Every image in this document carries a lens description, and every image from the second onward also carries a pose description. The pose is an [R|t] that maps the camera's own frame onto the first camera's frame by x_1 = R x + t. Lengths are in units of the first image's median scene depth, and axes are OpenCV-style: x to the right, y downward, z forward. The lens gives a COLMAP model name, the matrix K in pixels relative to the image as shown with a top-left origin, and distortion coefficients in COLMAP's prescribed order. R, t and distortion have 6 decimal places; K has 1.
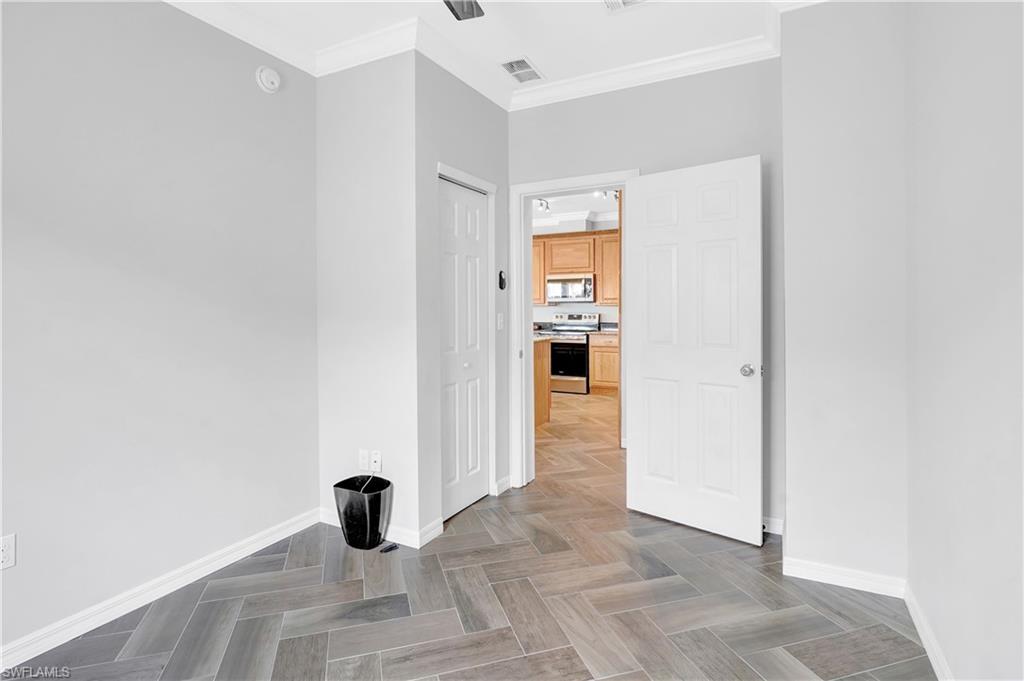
lens RADIAL K [[506.1, 0, 505.9], [0, 506.1, 308.0], [0, 0, 1]] dist [-0.011150, 0.005259]
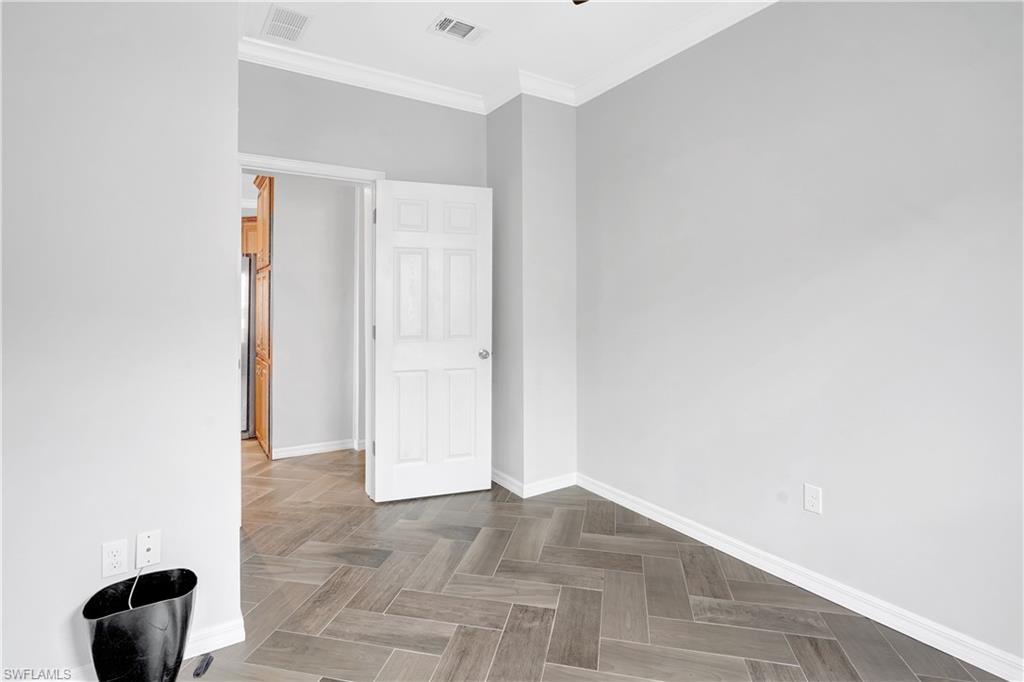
lens RADIAL K [[506.1, 0, 501.2], [0, 506.1, 301.4], [0, 0, 1]] dist [-0.011150, 0.005259]
pose [[0.502022, 0.006838, 0.864828, -0.566703], [0.003888, 0.999941, -0.010164, 0.002836], [-0.864846, 0.008465, 0.501965, 0.295527]]
